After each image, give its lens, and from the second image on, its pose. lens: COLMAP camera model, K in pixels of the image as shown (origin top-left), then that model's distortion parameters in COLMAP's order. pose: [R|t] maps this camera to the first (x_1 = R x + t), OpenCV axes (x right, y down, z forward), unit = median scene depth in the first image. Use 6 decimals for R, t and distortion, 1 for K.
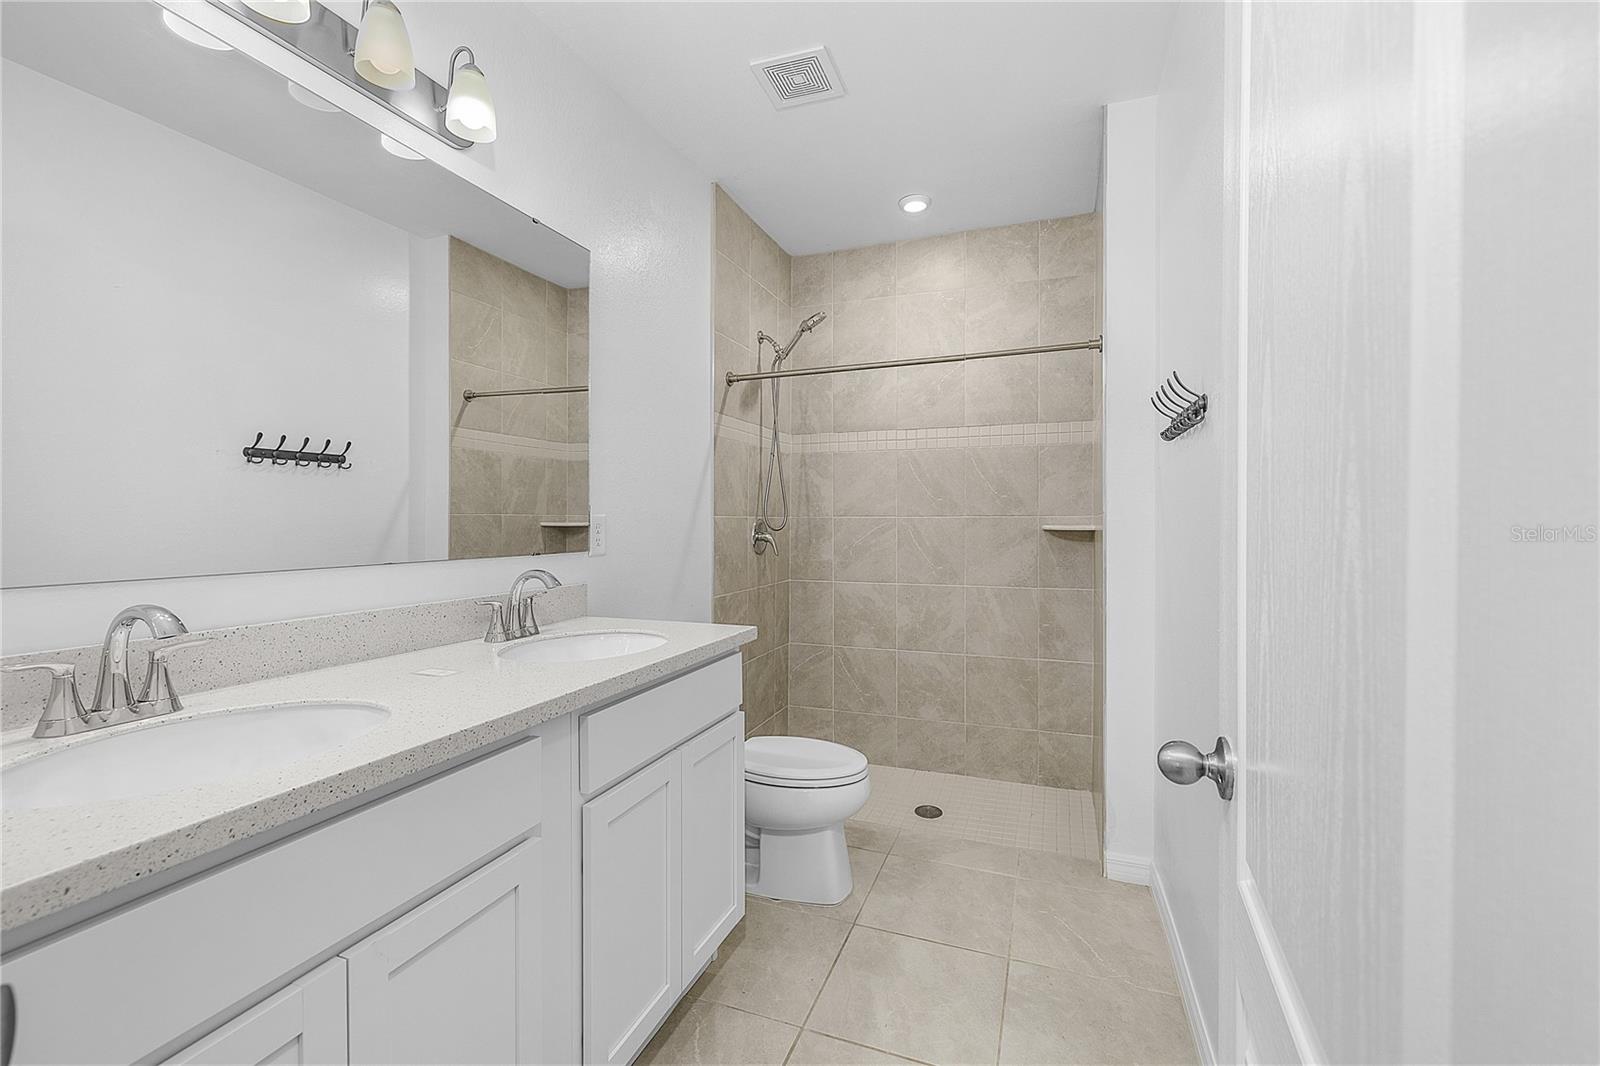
lens RADIAL K [[686.0, 0, 801.0], [0, 686.0, 530.9], [0, 0, 1]] dist [0.002168, 0.001771]
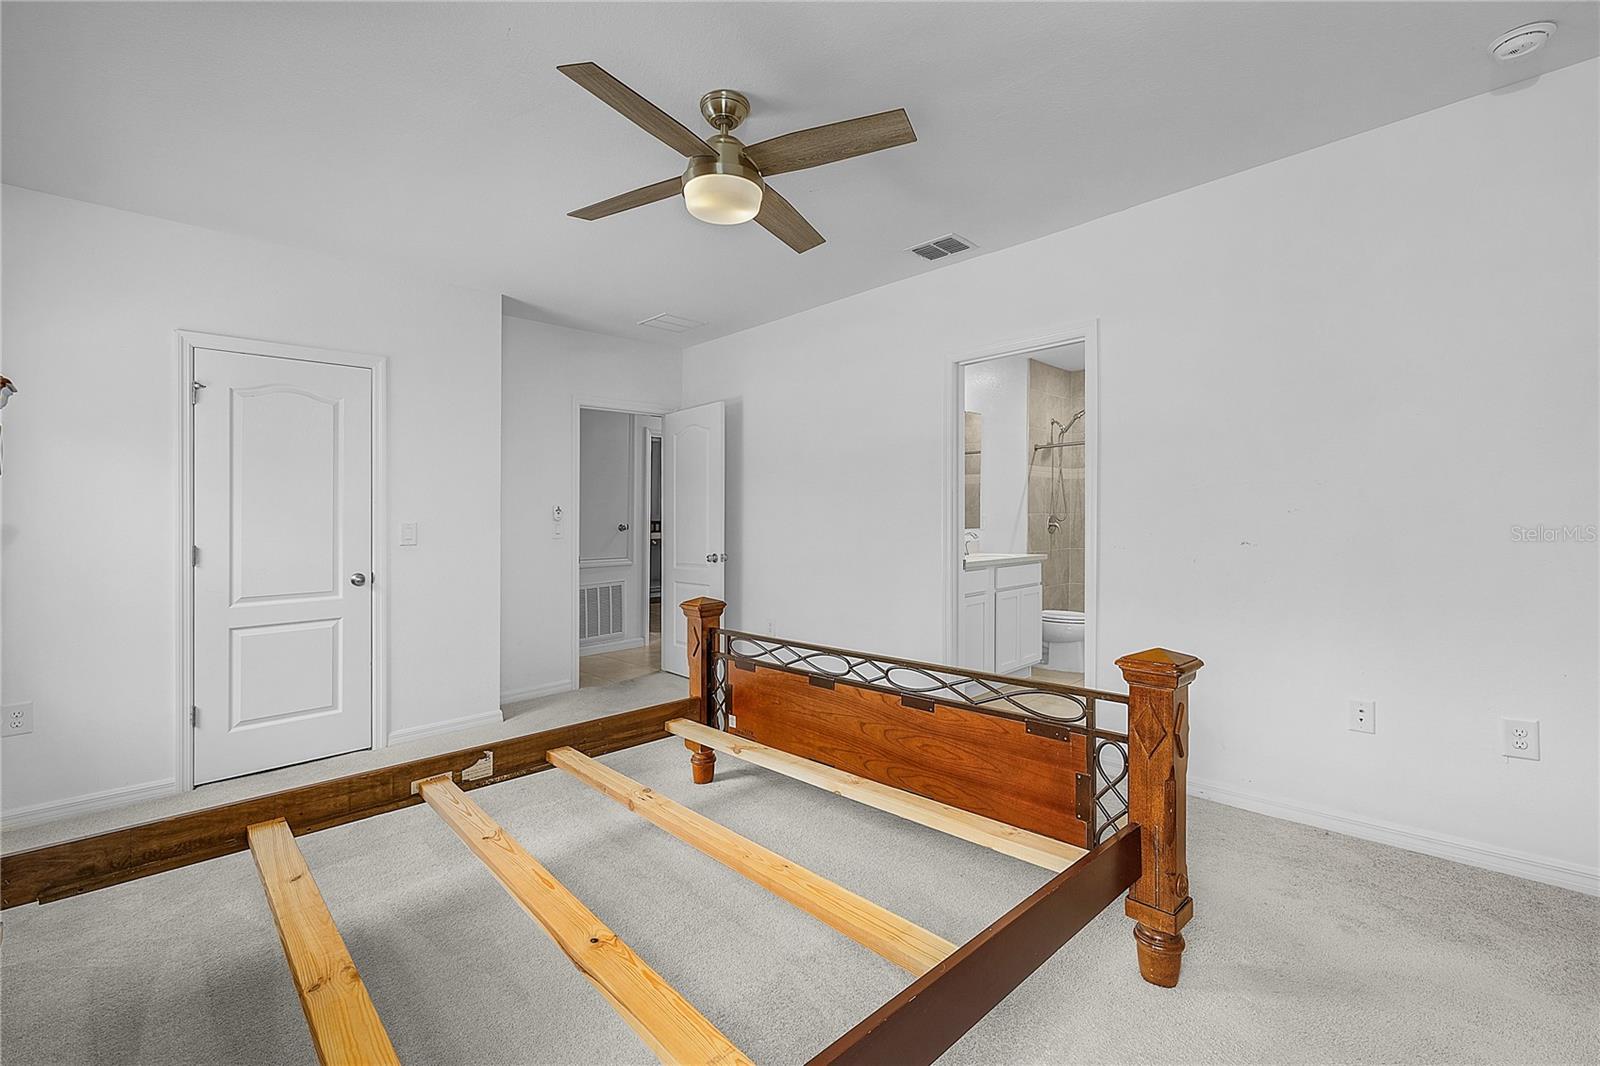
lens RADIAL K [[686.0, 0, 800.2], [0, 686.0, 534.1], [0, 0, 1]] dist [0.002168, 0.001771]
pose [[0.910790, 0.005958, -0.412826, 0.103295], [-0.000902, 0.999922, 0.012439, 0.014755], [0.412868, -0.010957, 0.910725, -1.172097]]
